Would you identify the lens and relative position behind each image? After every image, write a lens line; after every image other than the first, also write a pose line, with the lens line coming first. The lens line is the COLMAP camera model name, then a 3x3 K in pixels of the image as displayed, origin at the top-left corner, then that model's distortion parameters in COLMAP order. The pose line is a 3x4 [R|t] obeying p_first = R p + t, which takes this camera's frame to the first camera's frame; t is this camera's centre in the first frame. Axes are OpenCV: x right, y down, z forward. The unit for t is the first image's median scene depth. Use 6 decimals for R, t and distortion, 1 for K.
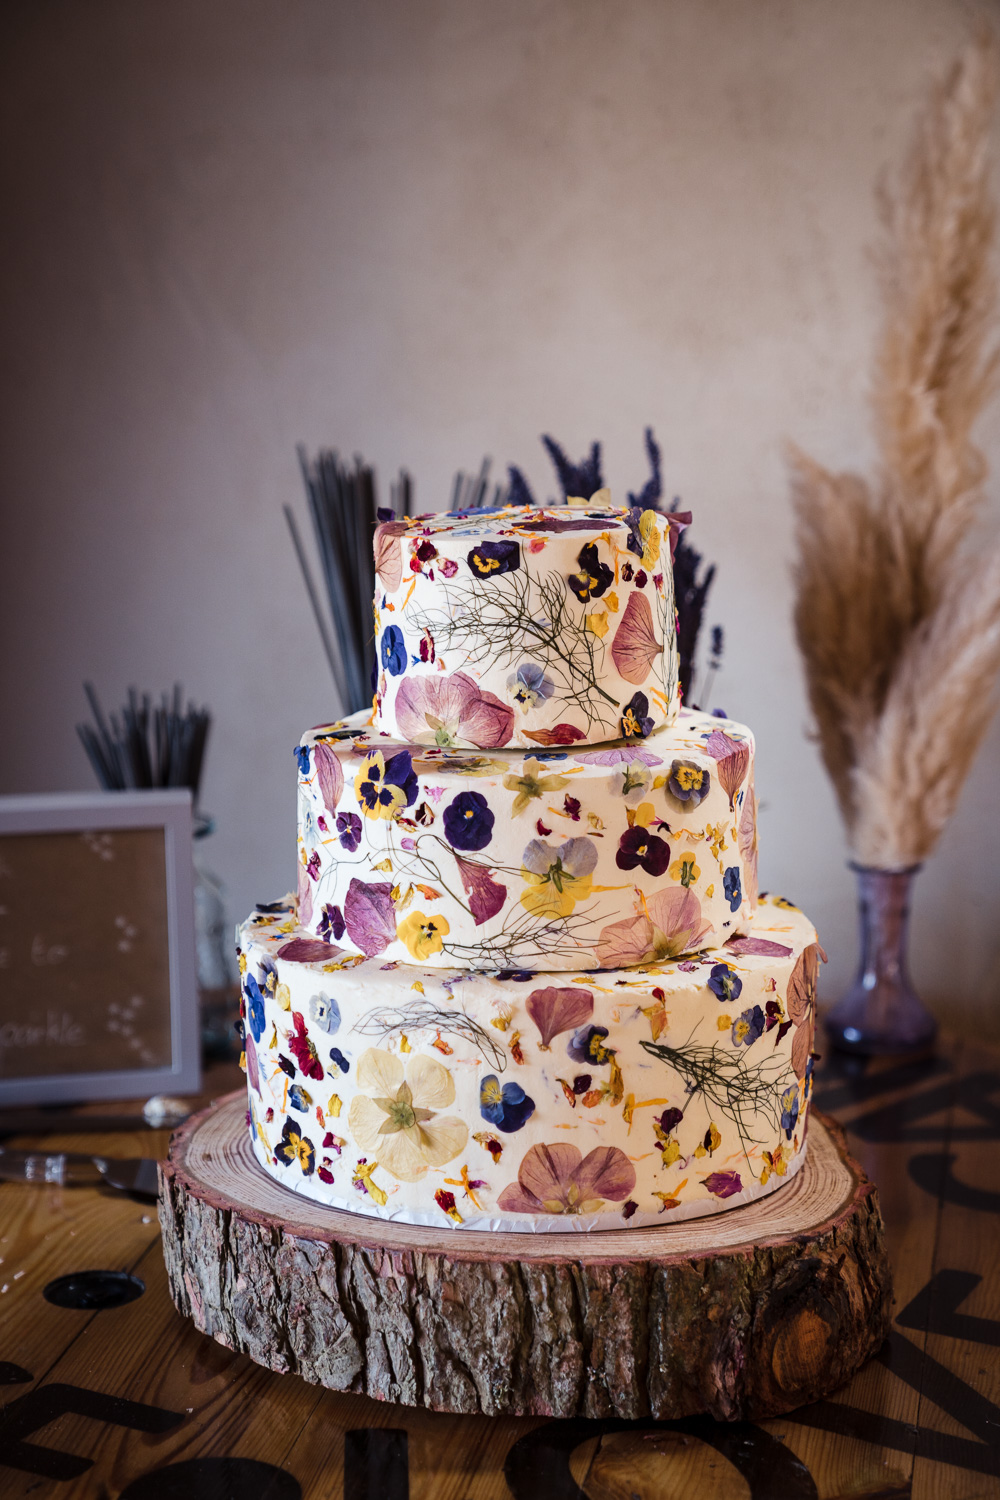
lens RADIAL K [[2924.4, 0, 500.0], [0, 2924.4, 750.0], [0, 0, 1]] dist [0.264040, 0.093890]
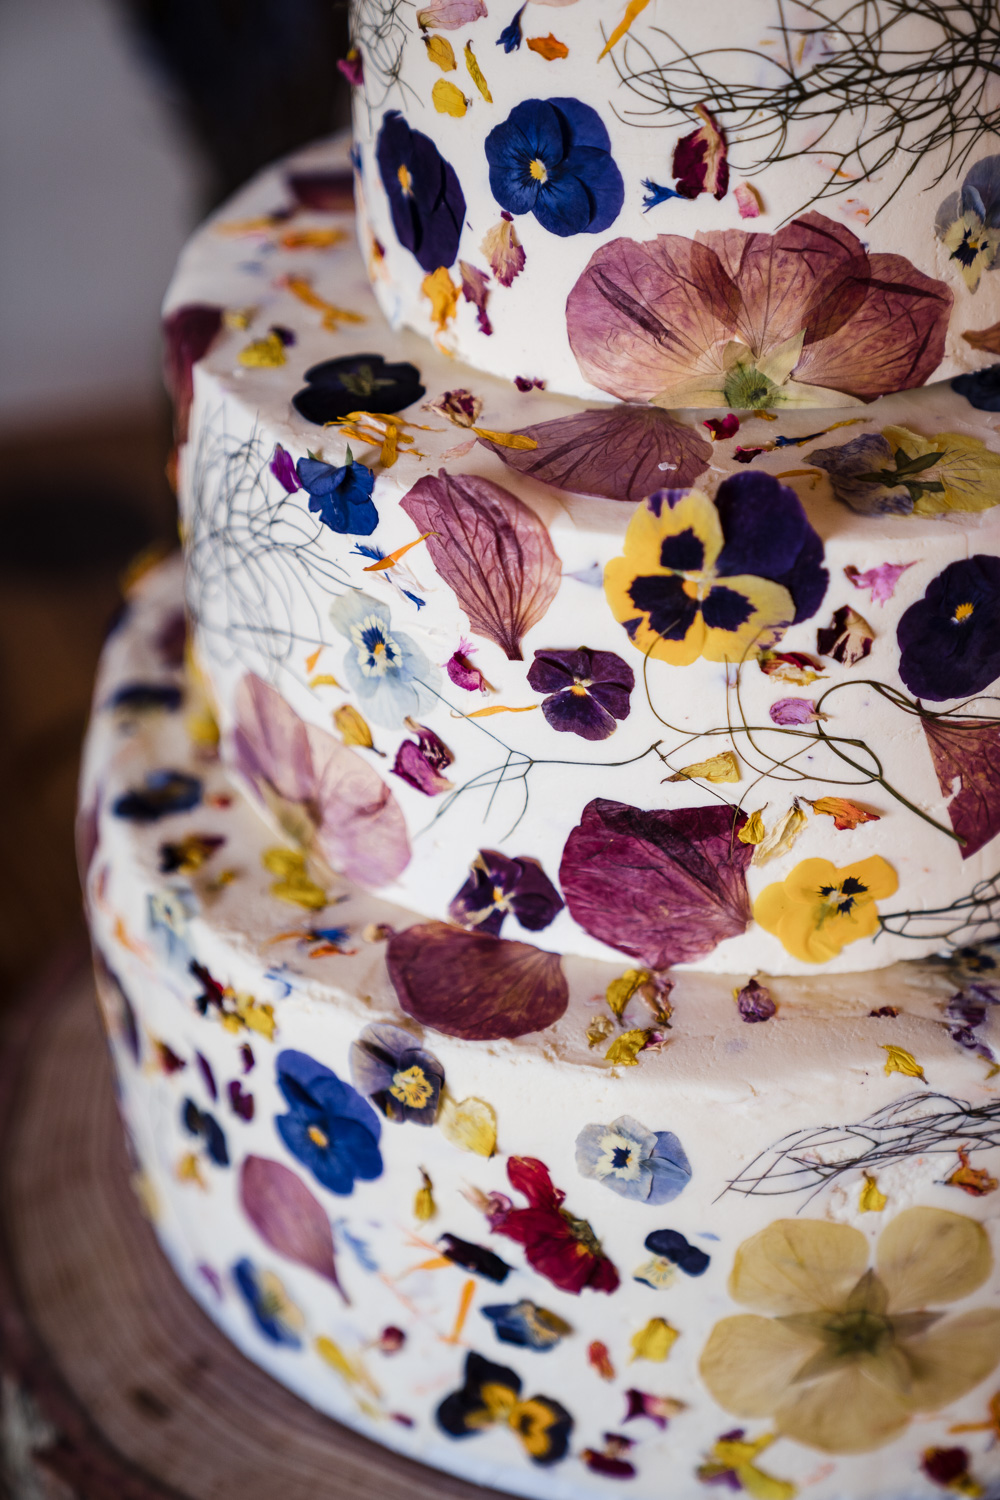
lens RADIAL K [[2924.4, 0, 500.0], [0, 2924.4, 750.0], [0, 0, 1]] dist [0.264040, 0.093890]
pose [[0.860801, -0.280983, 0.424348, -0.225160], [0.108338, 0.915837, 0.386659, -0.113625], [-0.497278, -0.286863, 0.818794, 0.700958]]
